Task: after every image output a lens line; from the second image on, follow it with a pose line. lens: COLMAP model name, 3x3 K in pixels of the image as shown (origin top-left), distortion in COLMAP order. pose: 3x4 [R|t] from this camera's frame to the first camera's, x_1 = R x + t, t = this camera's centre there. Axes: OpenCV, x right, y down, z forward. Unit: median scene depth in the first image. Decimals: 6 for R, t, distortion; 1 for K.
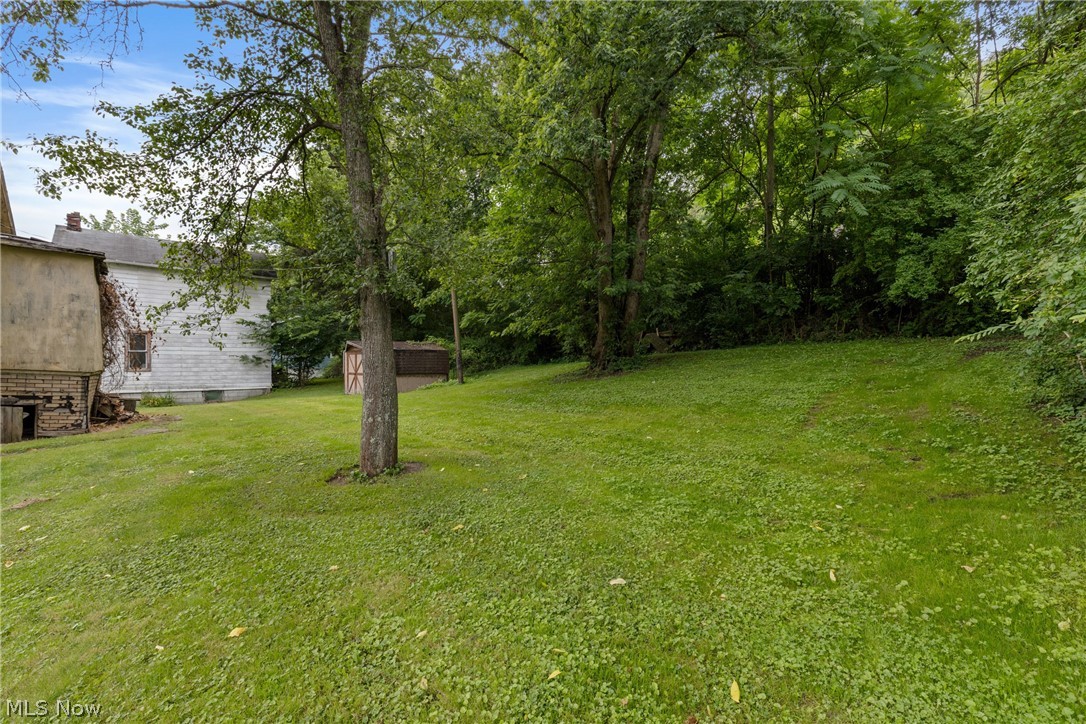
lens RADIAL K [[489.6, 0, 541.3], [0, 489.6, 363.8], [0, 0, 1]] dist [0.010625, -0.000678]
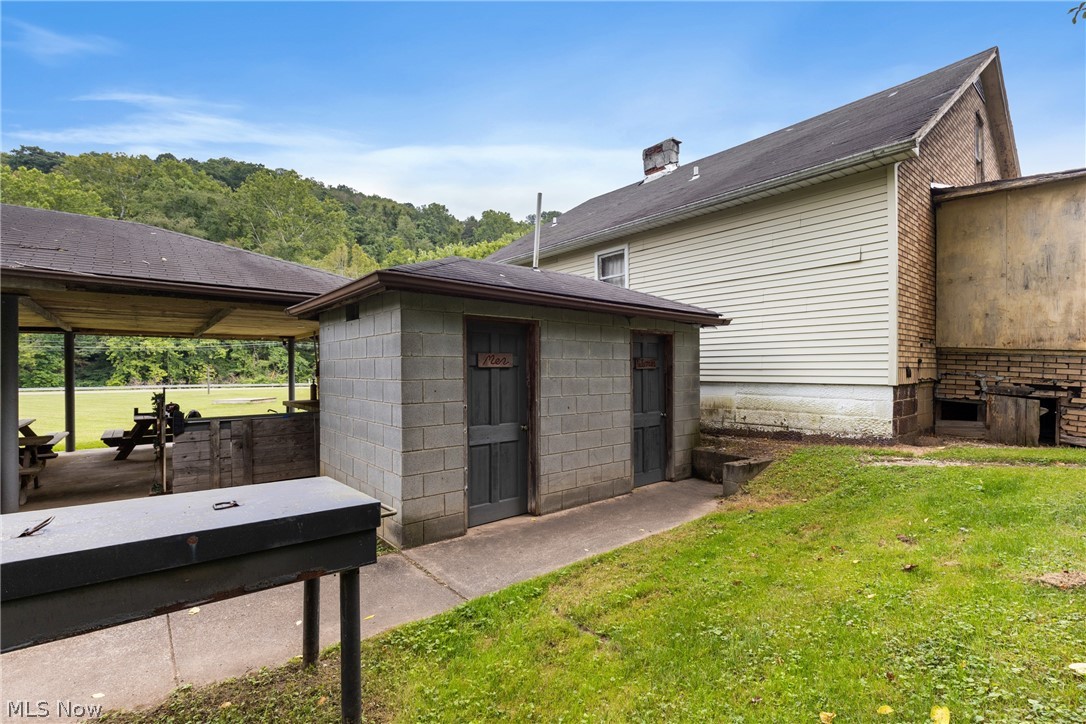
lens RADIAL K [[489.6, 0, 541.6], [0, 489.6, 366.1], [0, 0, 1]] dist [0.010625, -0.000678]
pose [[-0.015125, 0.000113, -0.999886, -0.293875], [0.002433, 0.999997, 0.000076, 0.034537], [0.999883, -0.002431, -0.015125, 0.263642]]
